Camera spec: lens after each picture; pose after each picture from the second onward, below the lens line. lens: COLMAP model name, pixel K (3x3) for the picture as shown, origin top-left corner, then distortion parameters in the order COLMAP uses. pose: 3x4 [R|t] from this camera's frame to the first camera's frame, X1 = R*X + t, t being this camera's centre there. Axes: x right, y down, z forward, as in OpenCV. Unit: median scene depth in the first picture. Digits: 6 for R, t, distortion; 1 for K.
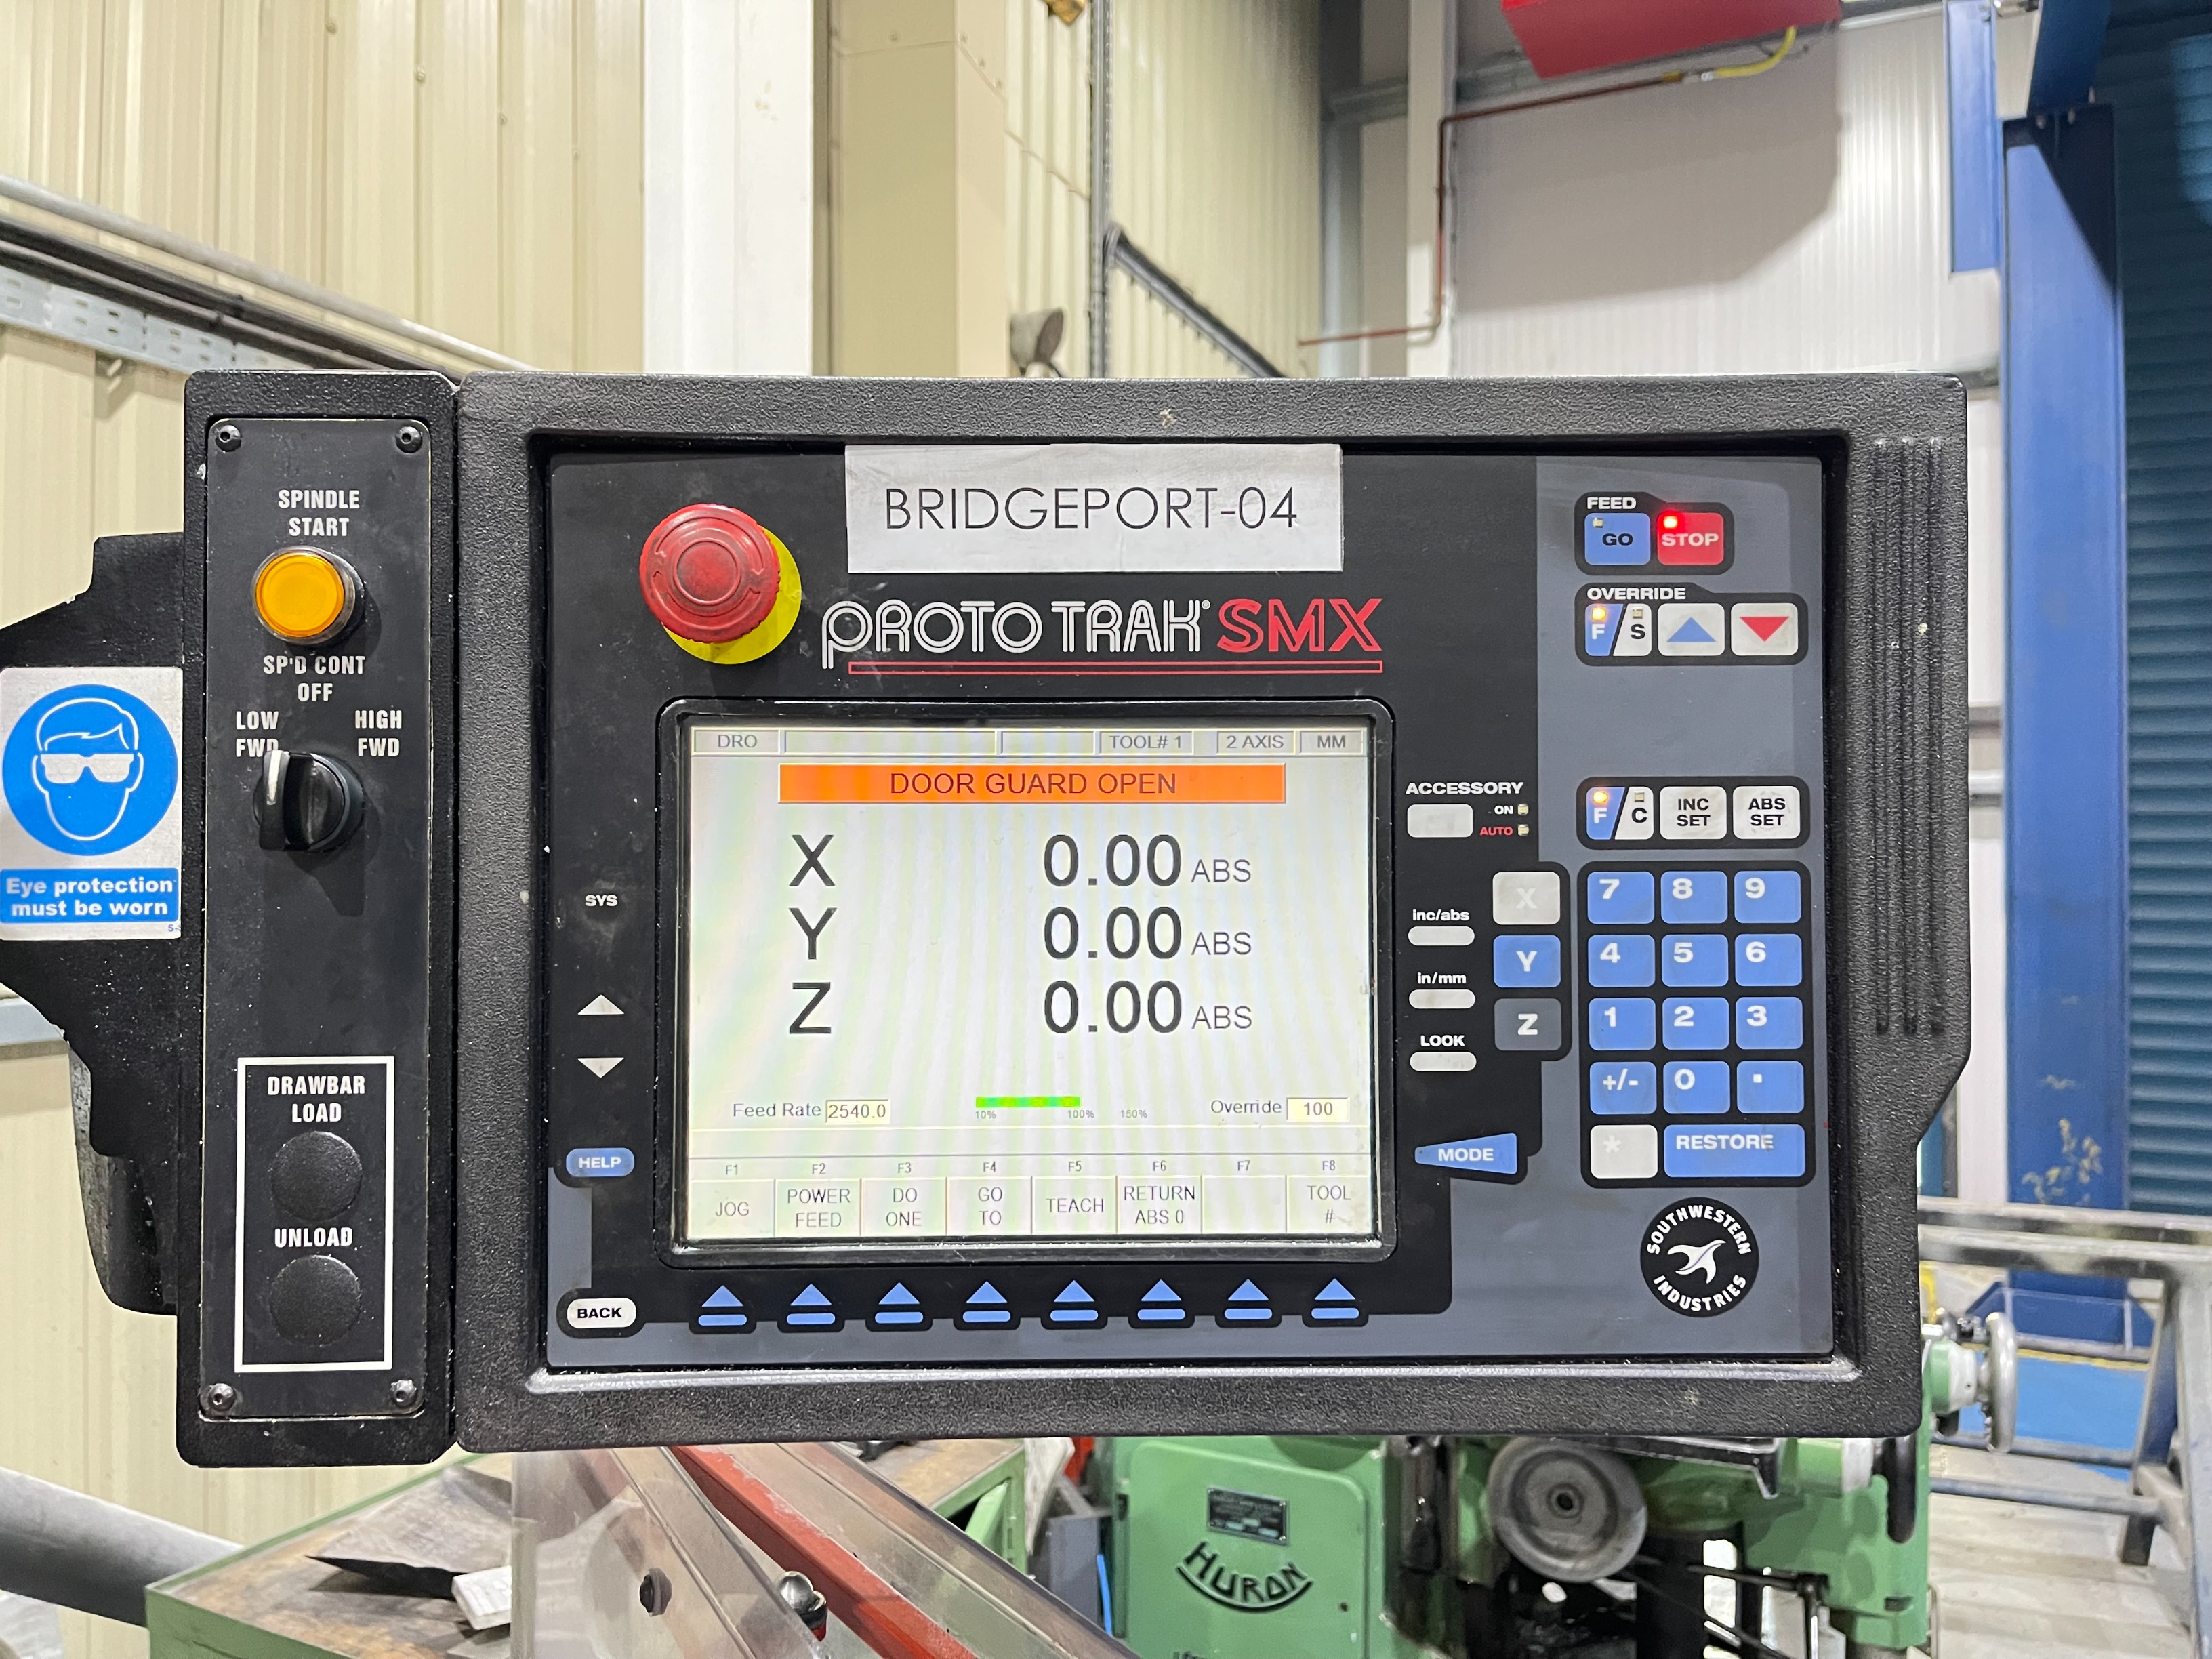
lens RADIAL K [[1674.3, 0, 1079.9], [0, 1674.3, 843.1], [0, 0, 1]] dist [0.072274, -0.088036]
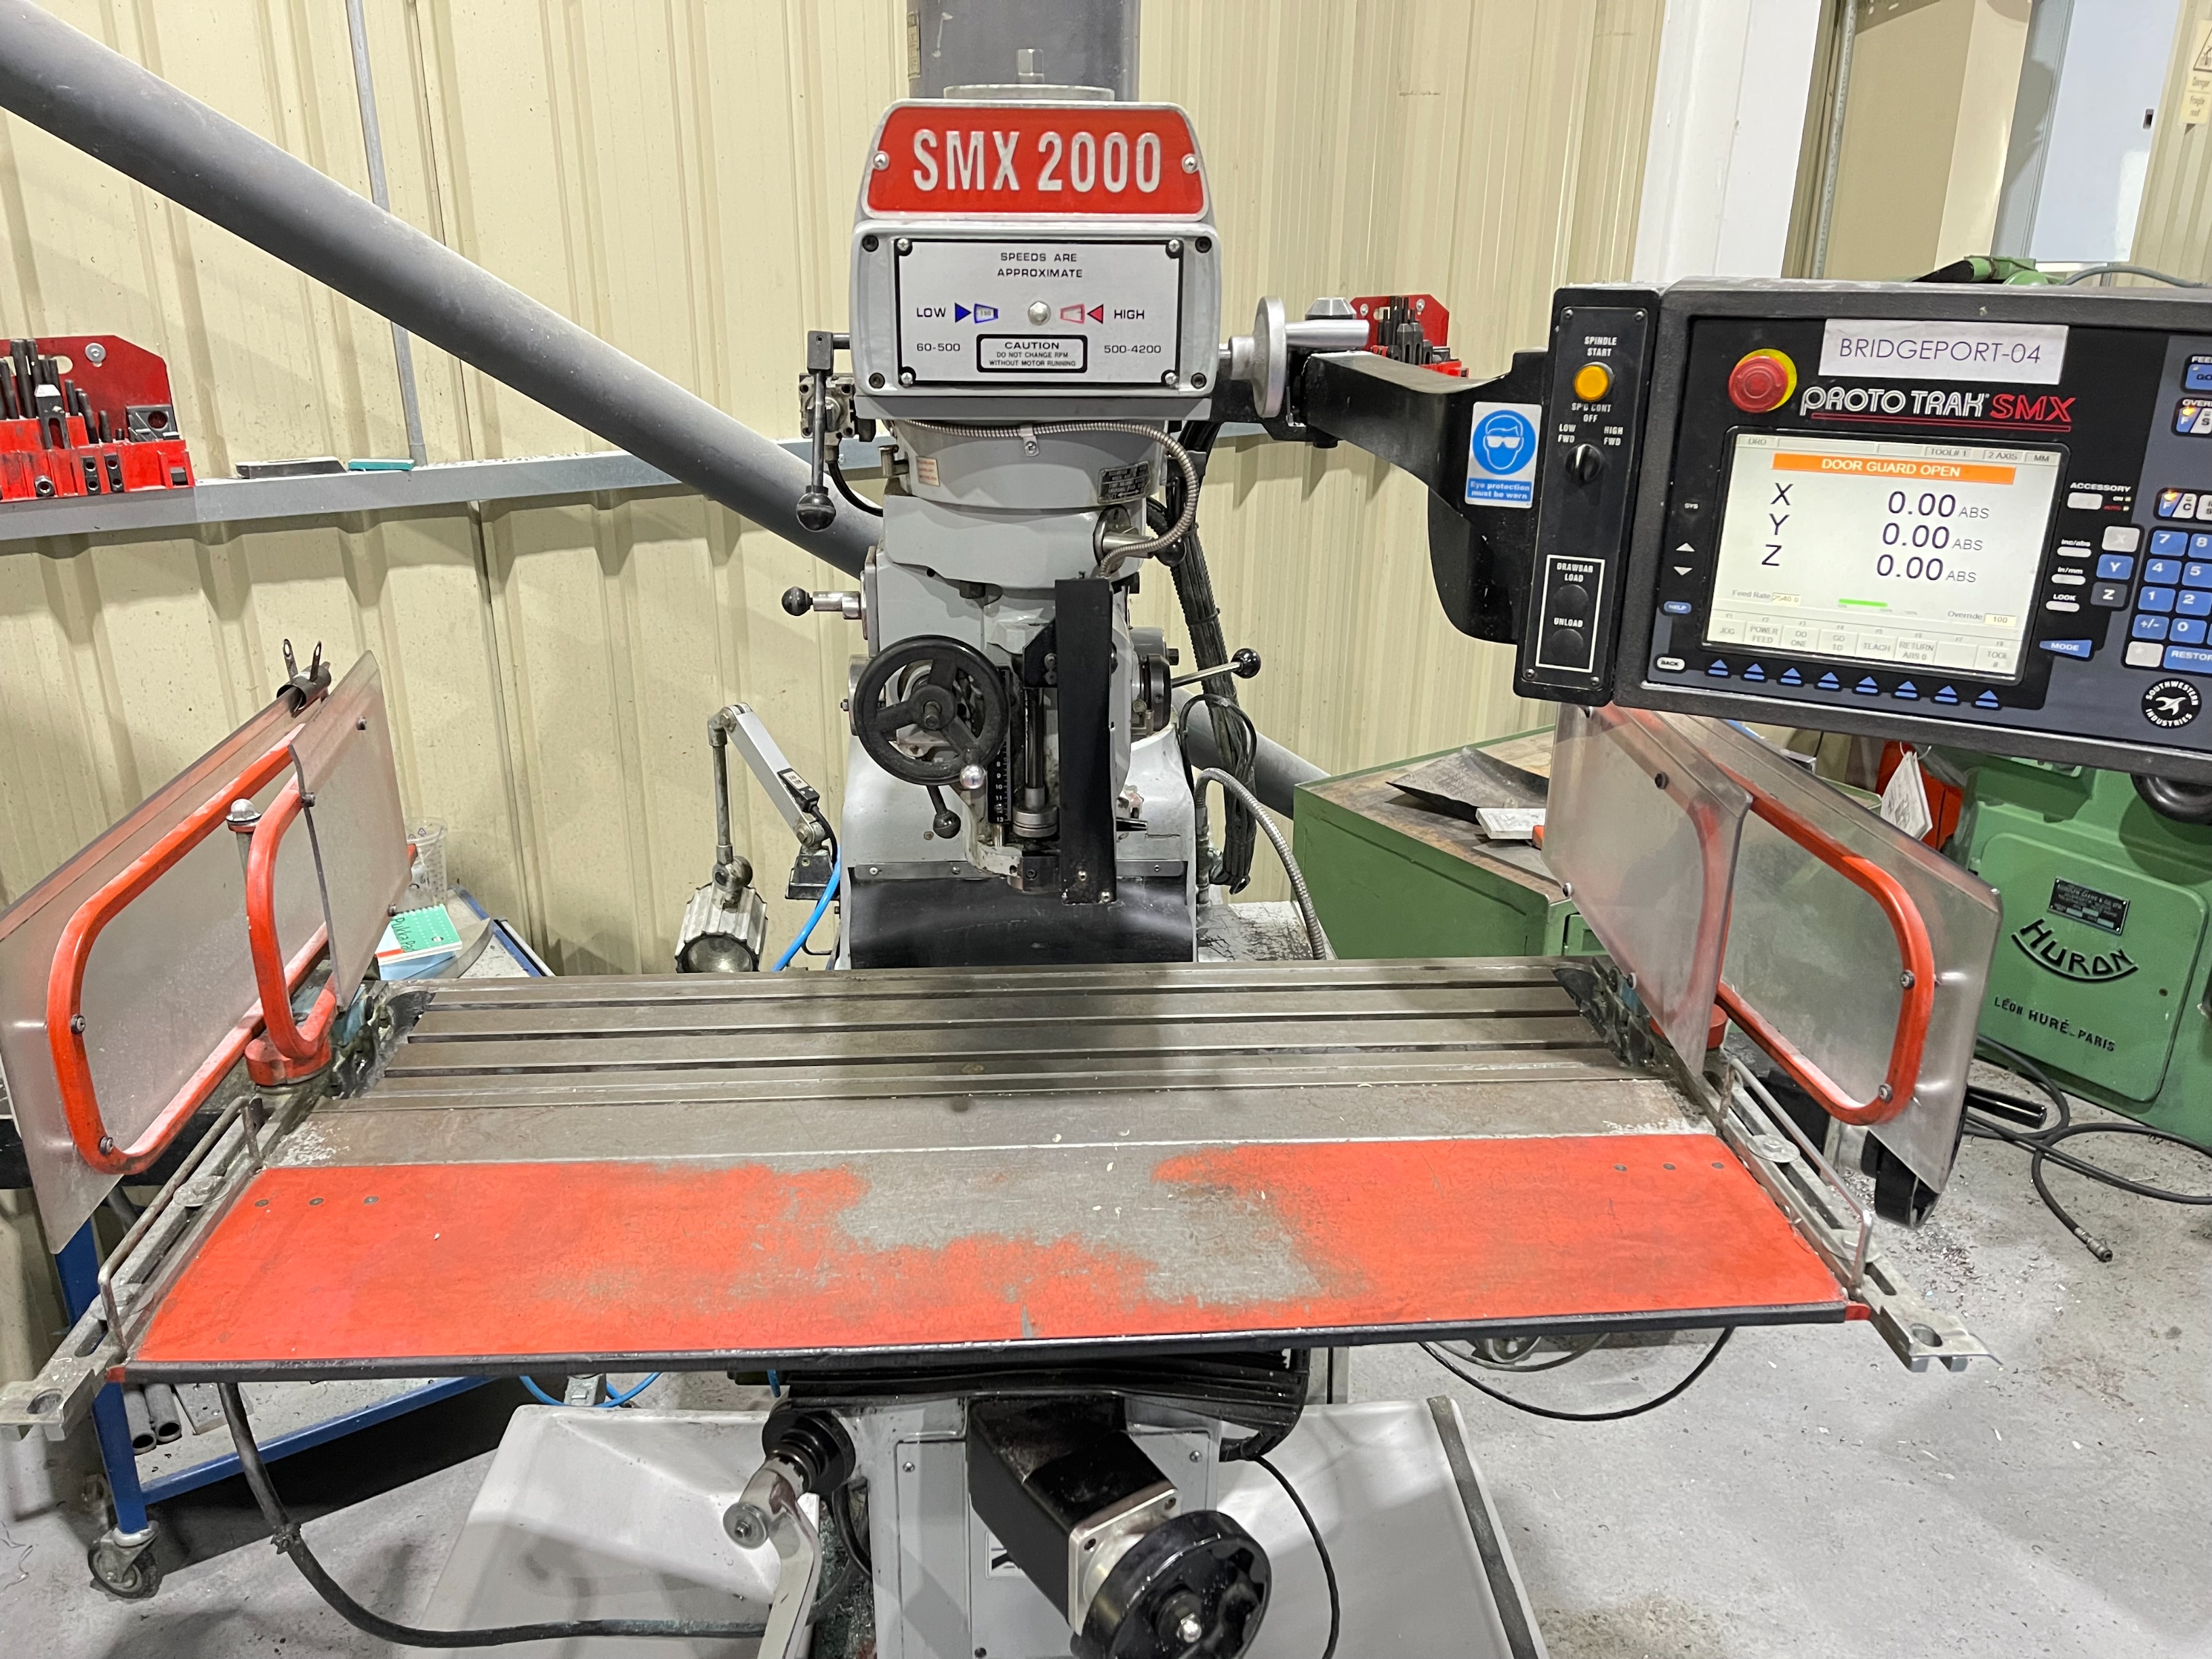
lens RADIAL K [[1674.3, 0, 1080.0], [0, 1674.3, 841.3], [0, 0, 1]] dist [0.072274, -0.088036]
pose [[0.866103, 0.183959, -0.464785, 0.190830], [-0.002024, 0.931102, 0.364754, -0.414940], [0.499862, -0.314974, 0.806802, -1.643013]]
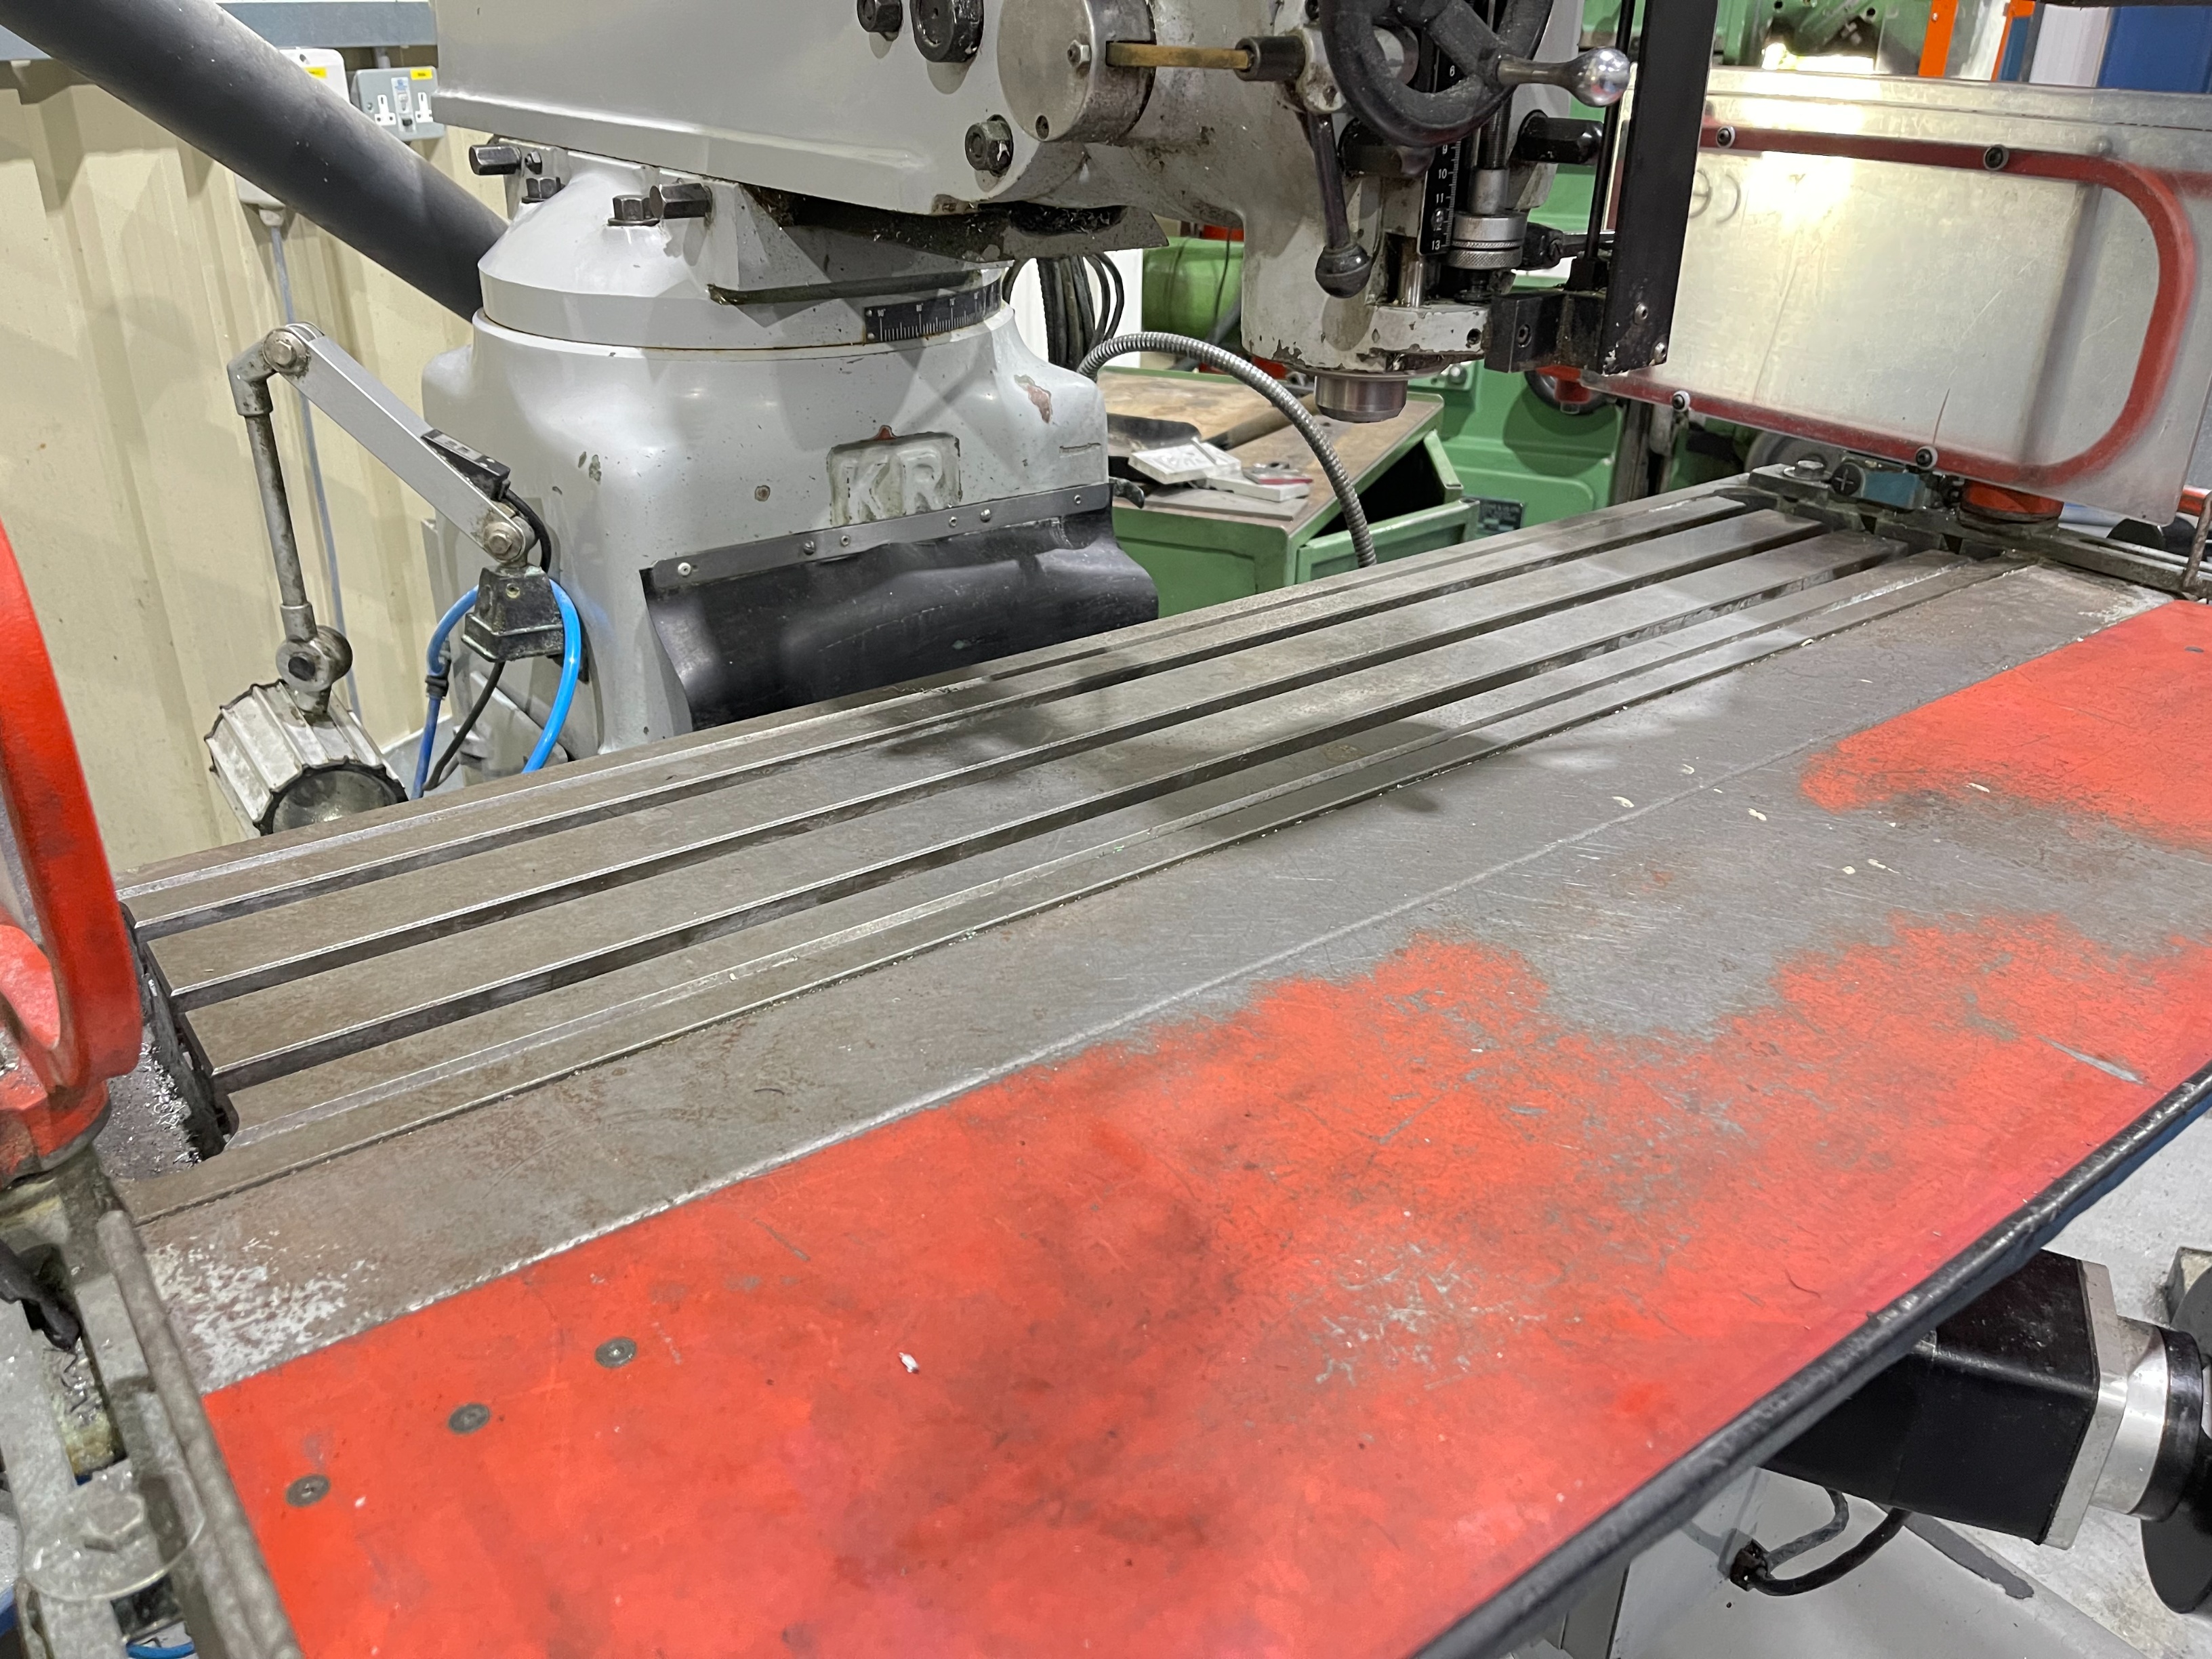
lens RADIAL K [[1674.3, 0, 1083.0], [0, 1674.3, 827.2], [0, 0, 1]] dist [0.072274, -0.088036]
pose [[0.997813, -0.020433, 0.062858, -1.599616], [-0.009619, 0.896004, 0.443942, 0.354106], [-0.065392, -0.443576, 0.893848, -0.993550]]
